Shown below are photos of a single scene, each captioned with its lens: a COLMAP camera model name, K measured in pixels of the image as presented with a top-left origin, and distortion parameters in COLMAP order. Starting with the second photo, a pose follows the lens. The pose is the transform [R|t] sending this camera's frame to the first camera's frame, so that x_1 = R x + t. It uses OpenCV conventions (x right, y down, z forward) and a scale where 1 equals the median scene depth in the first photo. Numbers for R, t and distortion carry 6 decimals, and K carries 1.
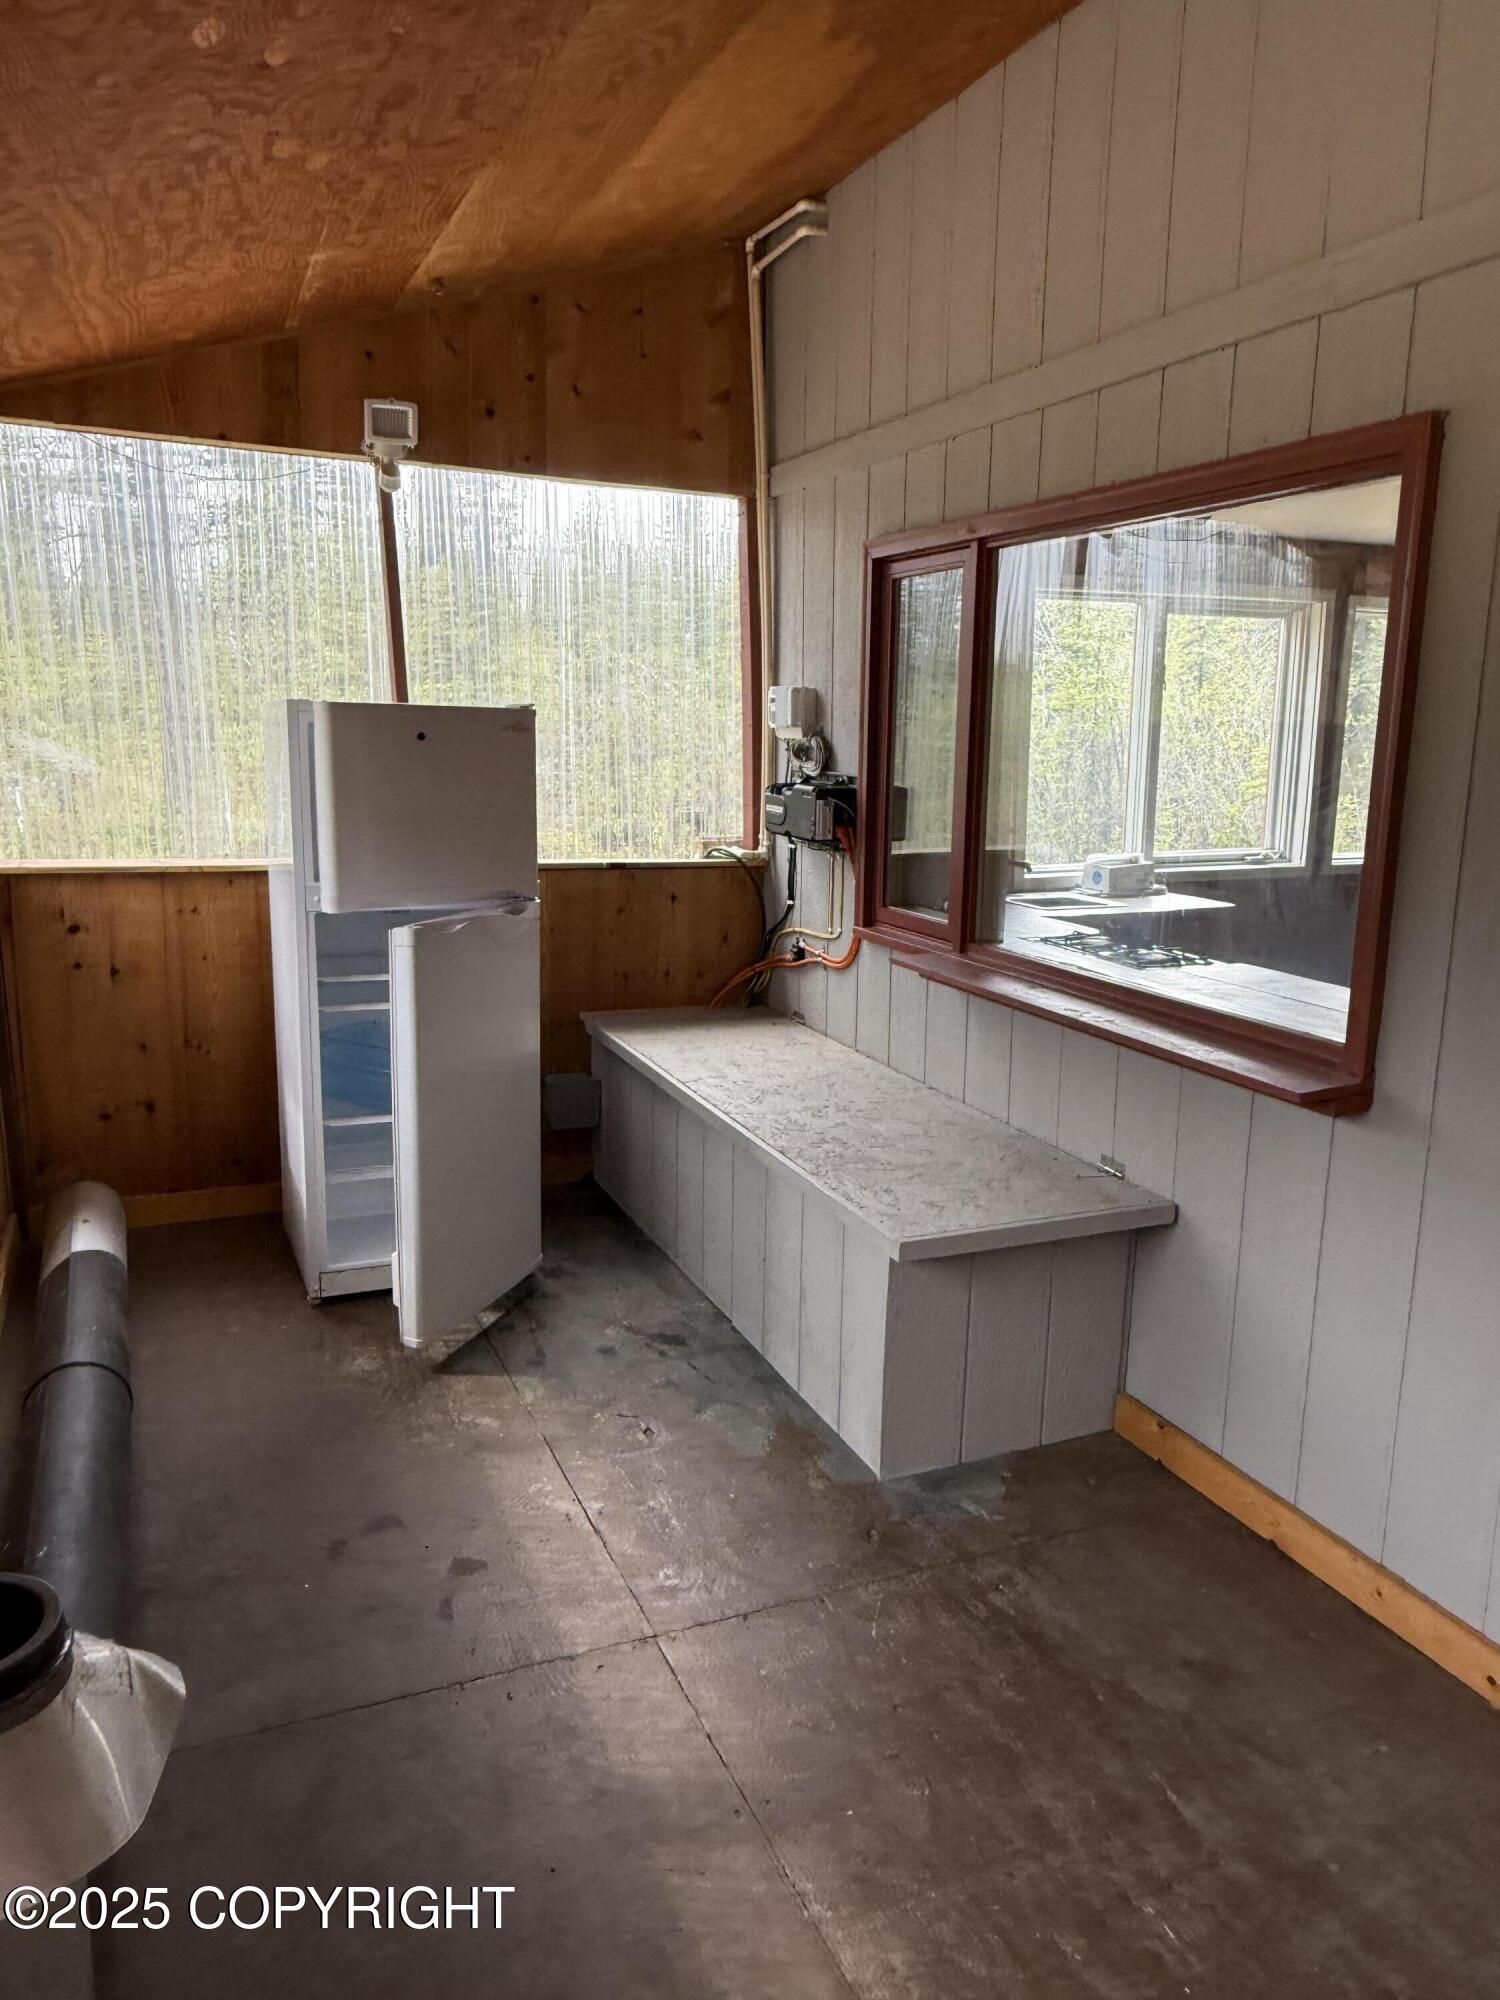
lens RADIAL K [[1392.7, 0, 751.9], [0, 1392.7, 1000.4], [0, 0, 1]] dist [0.003270, -0.002947]
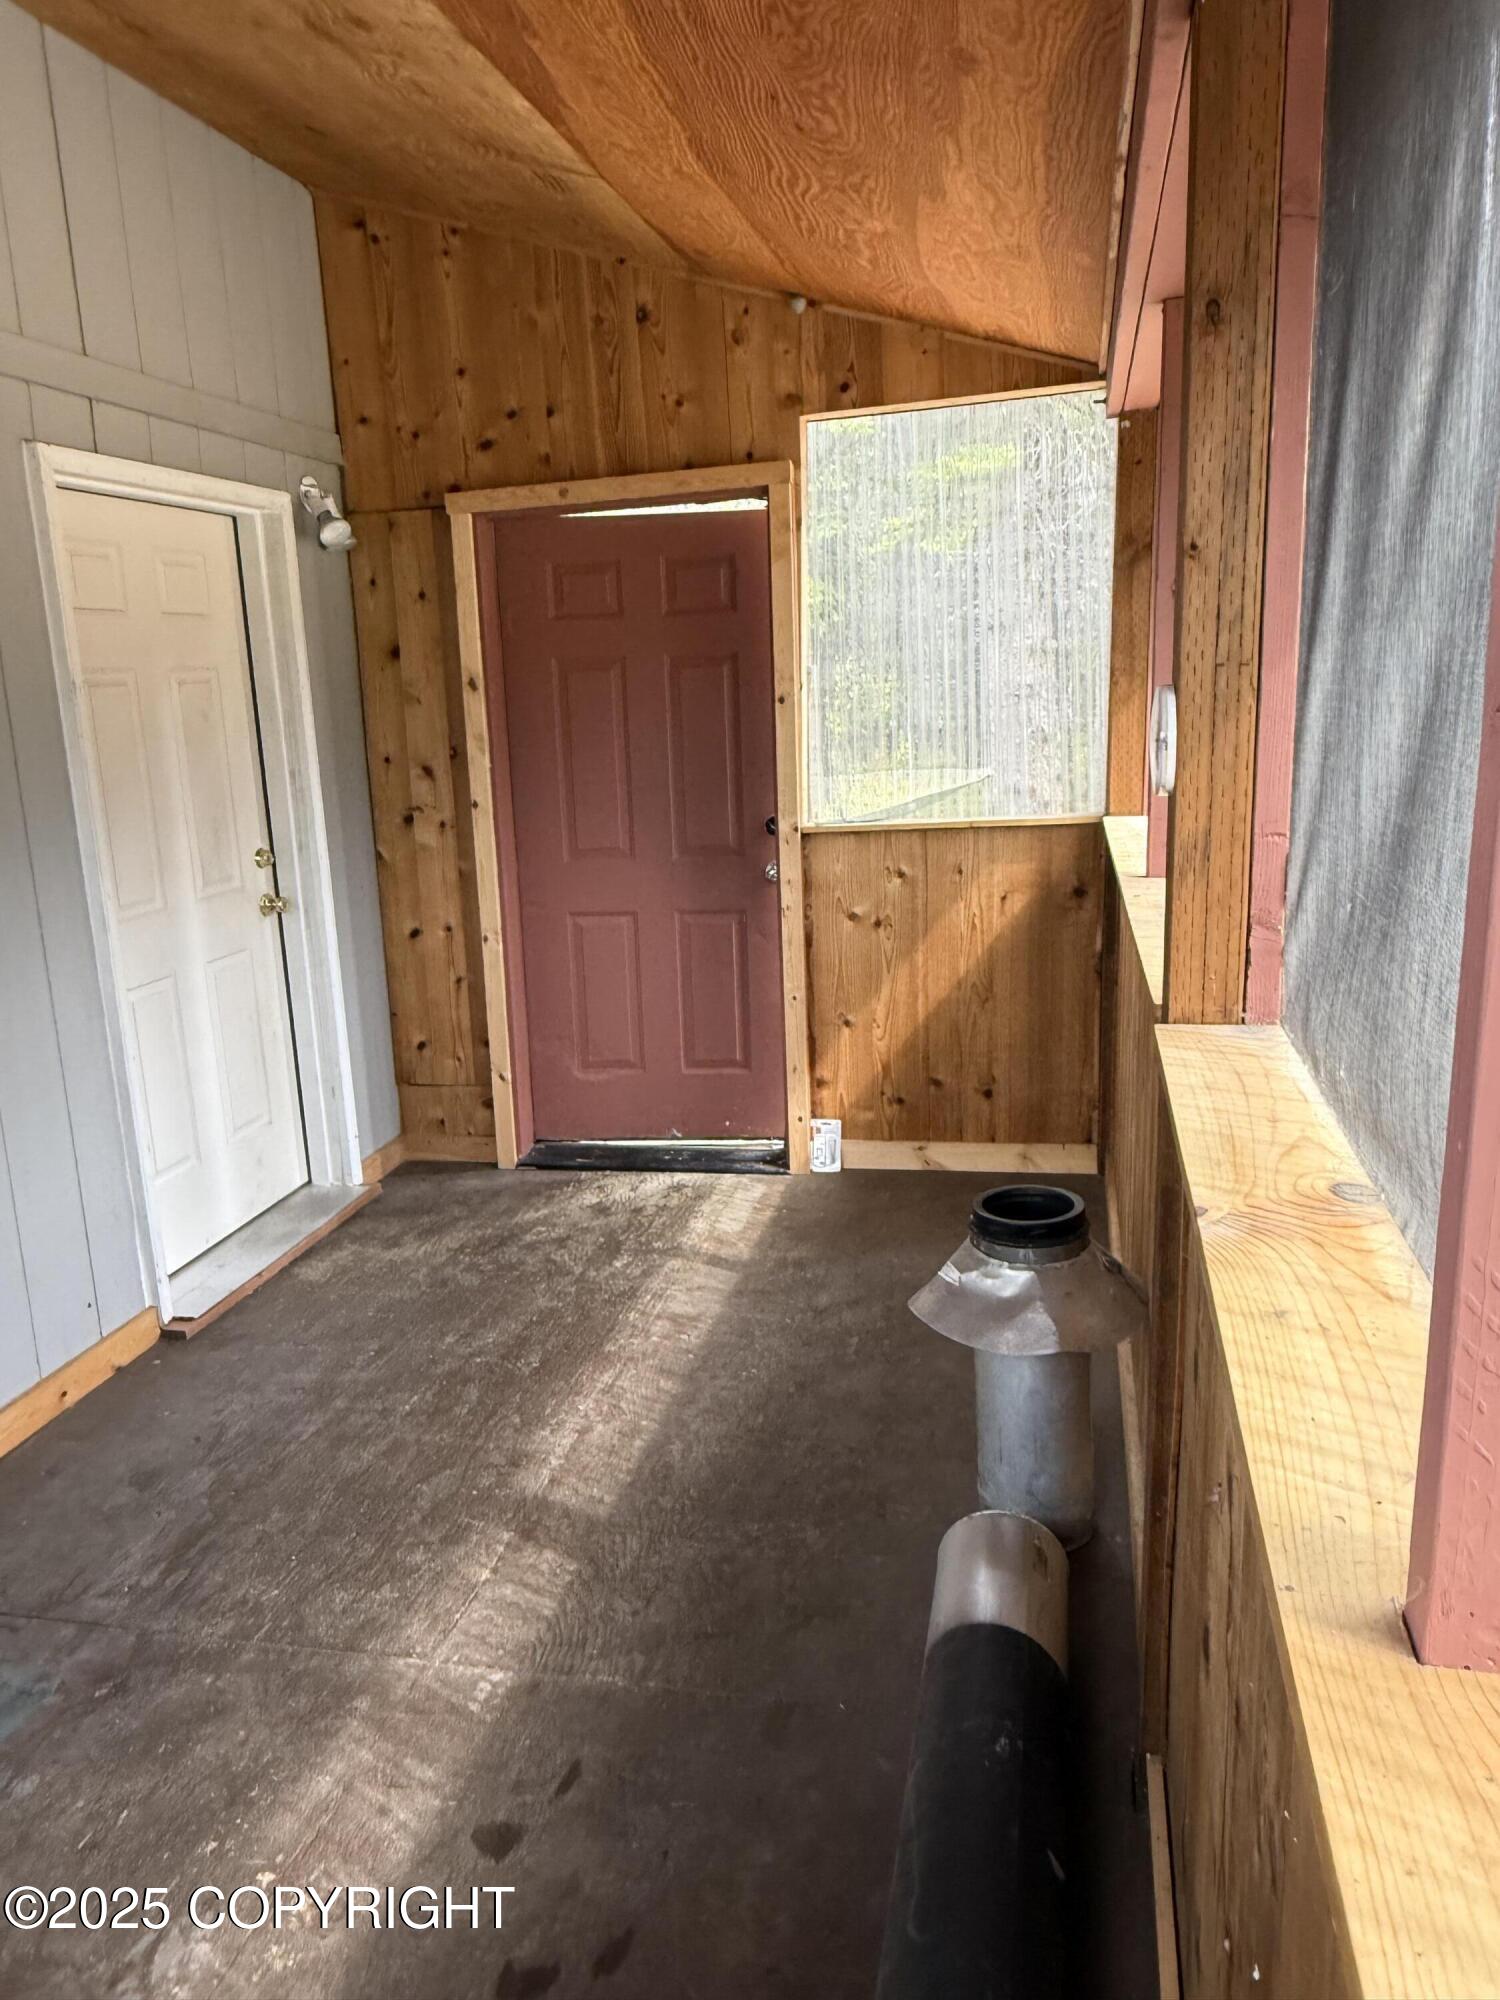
lens RADIAL K [[1392.7, 0, 750.9], [0, 1392.7, 998.6], [0, 0, 1]] dist [0.003270, -0.002947]
pose [[-0.803858, -0.117081, 0.583185, -0.895962], [0.145634, 0.911857, 0.383806, -0.346887], [-0.576718, 0.393457, -0.715952, 1.646974]]
